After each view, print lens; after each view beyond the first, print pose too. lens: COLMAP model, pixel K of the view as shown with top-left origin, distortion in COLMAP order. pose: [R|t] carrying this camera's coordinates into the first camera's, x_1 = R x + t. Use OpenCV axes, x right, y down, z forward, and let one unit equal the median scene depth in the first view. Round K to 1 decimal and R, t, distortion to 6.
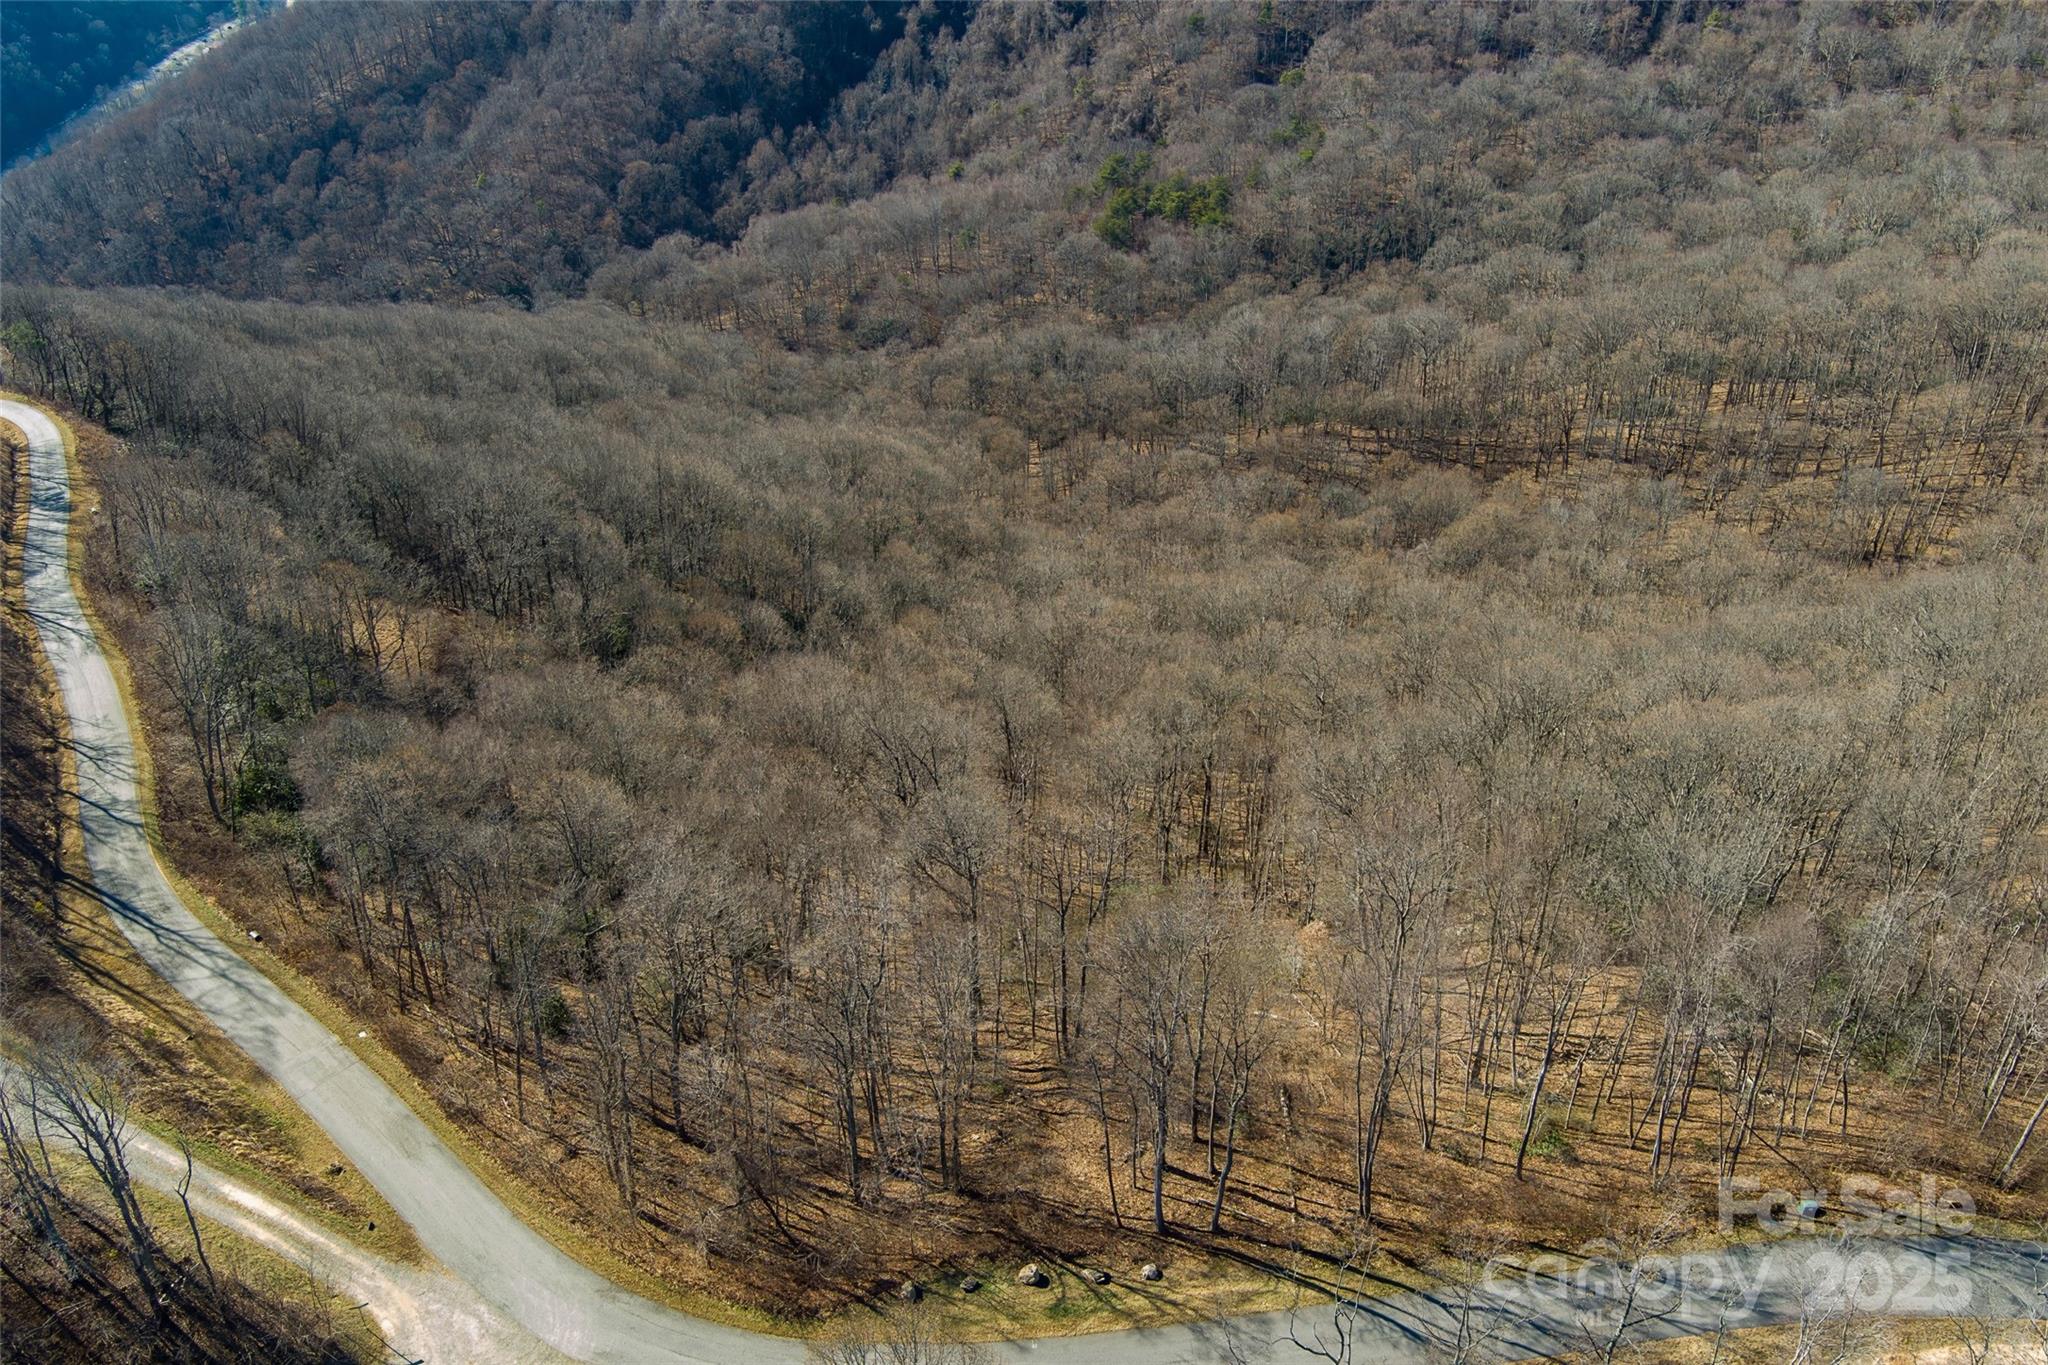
lens RADIAL K [[1656.9, 0, 1017.7], [0, 1656.9, 681.4], [0, 0, 1]] dist [-0.077060, 0.034888]
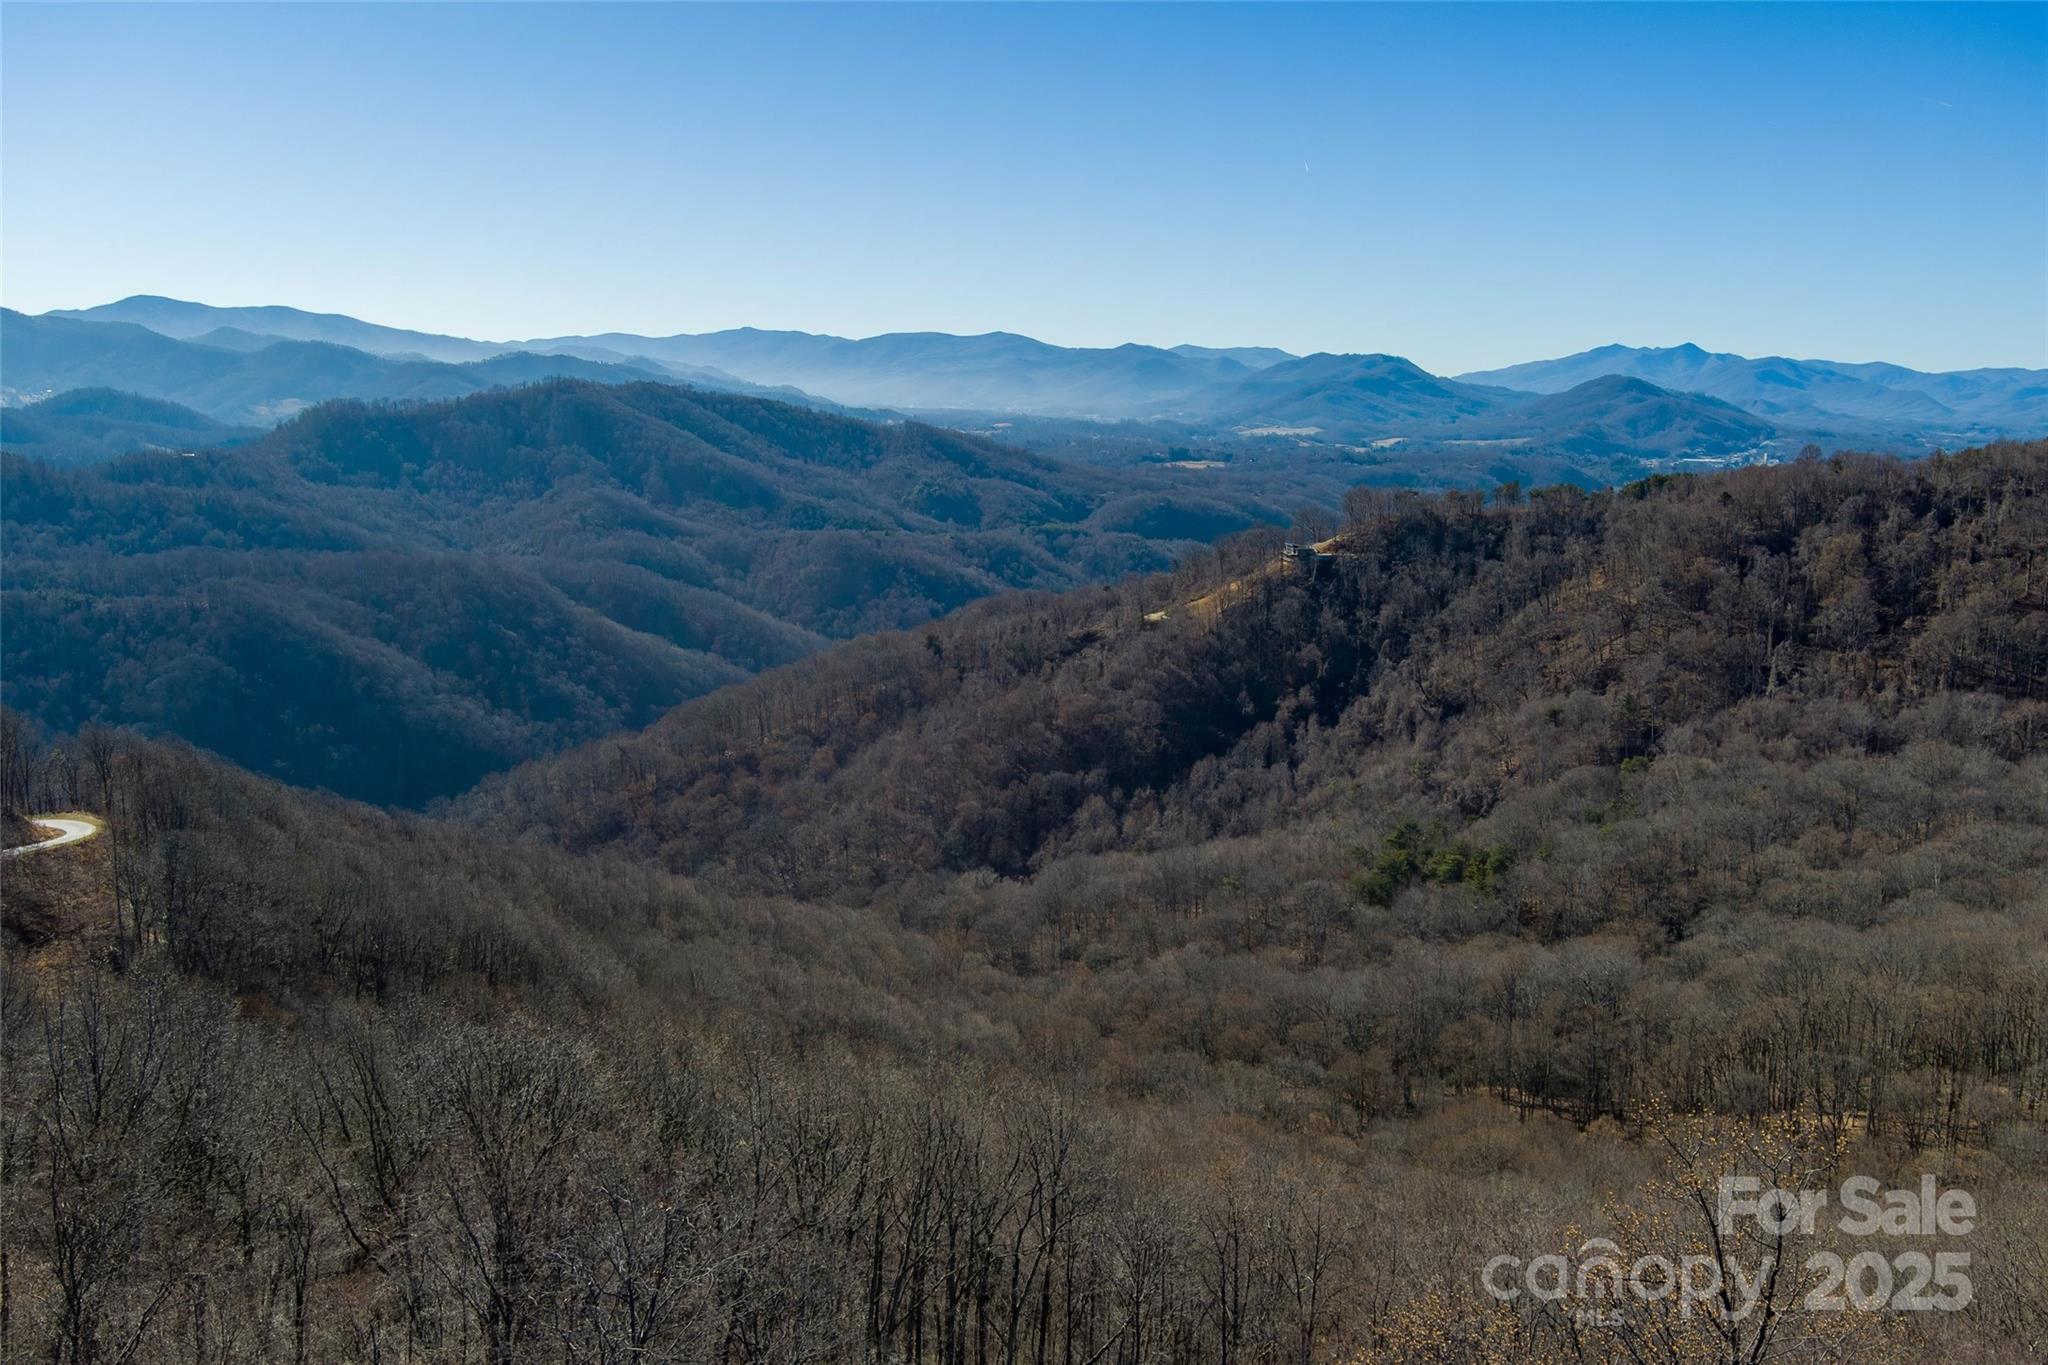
lens RADIAL K [[1656.9, 0, 1018.5], [0, 1656.9, 684.0], [0, 0, 1]] dist [-0.077060, 0.034888]
pose [[0.934541, 0.053105, -0.351871, 0.213780], [-0.201327, 0.894242, -0.399749, 0.033698], [0.293429, 0.444423, 0.846397, 0.134487]]
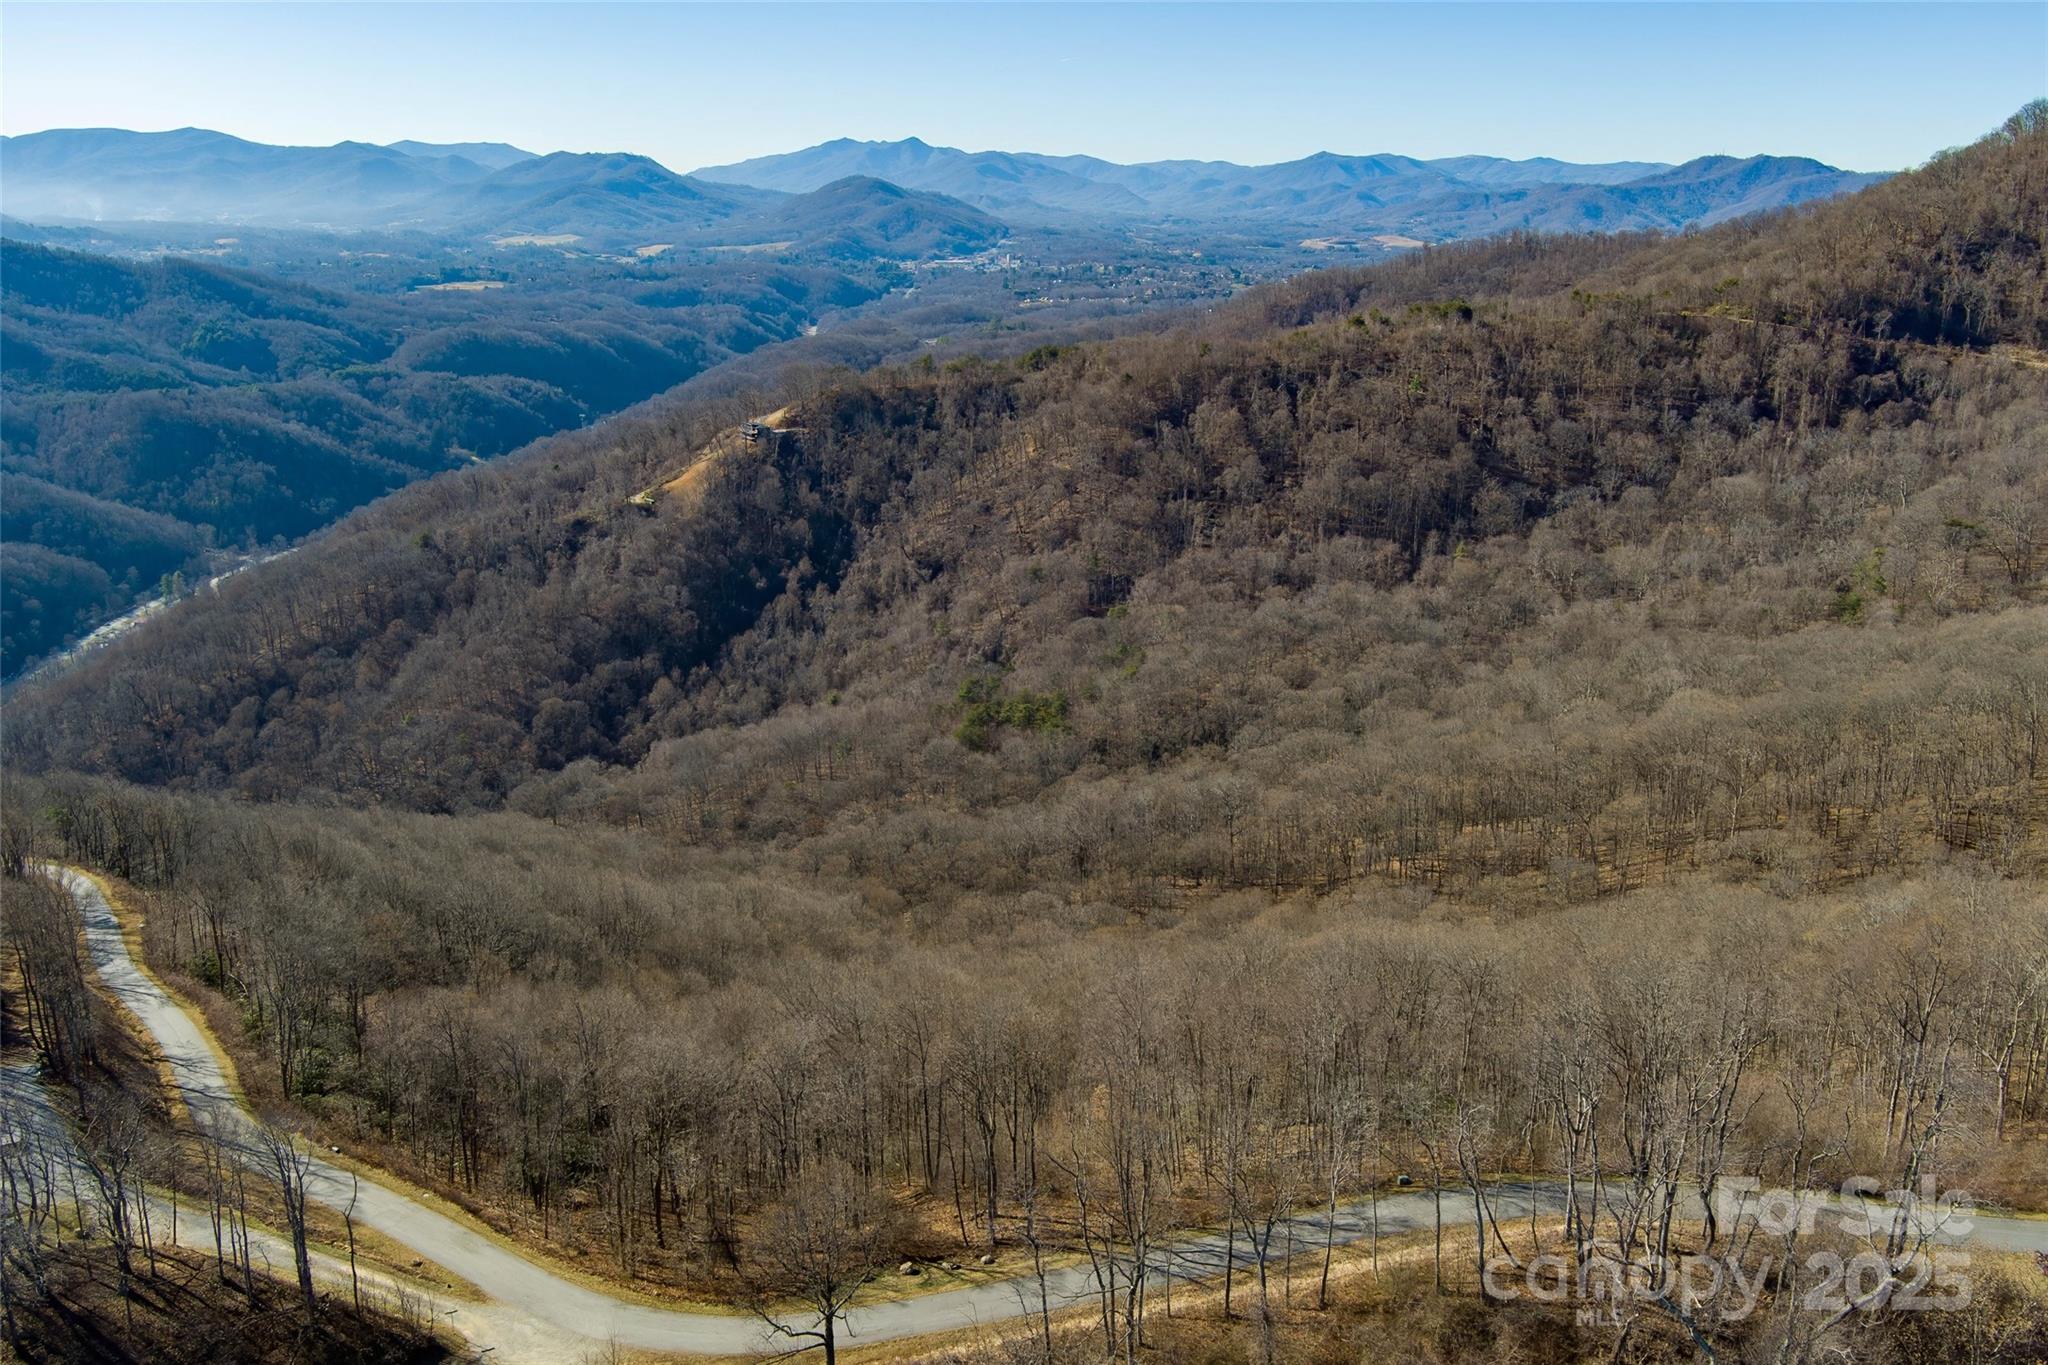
lens RADIAL K [[1656.9, 0, 1020.2], [0, 1656.9, 677.2], [0, 0, 1]] dist [-0.077060, 0.034888]
pose [[0.996400, -0.030666, 0.079039, 0.001964], [0.054852, 0.944053, -0.325200, 0.077114], [-0.064645, 0.328364, 0.942336, -0.134457]]
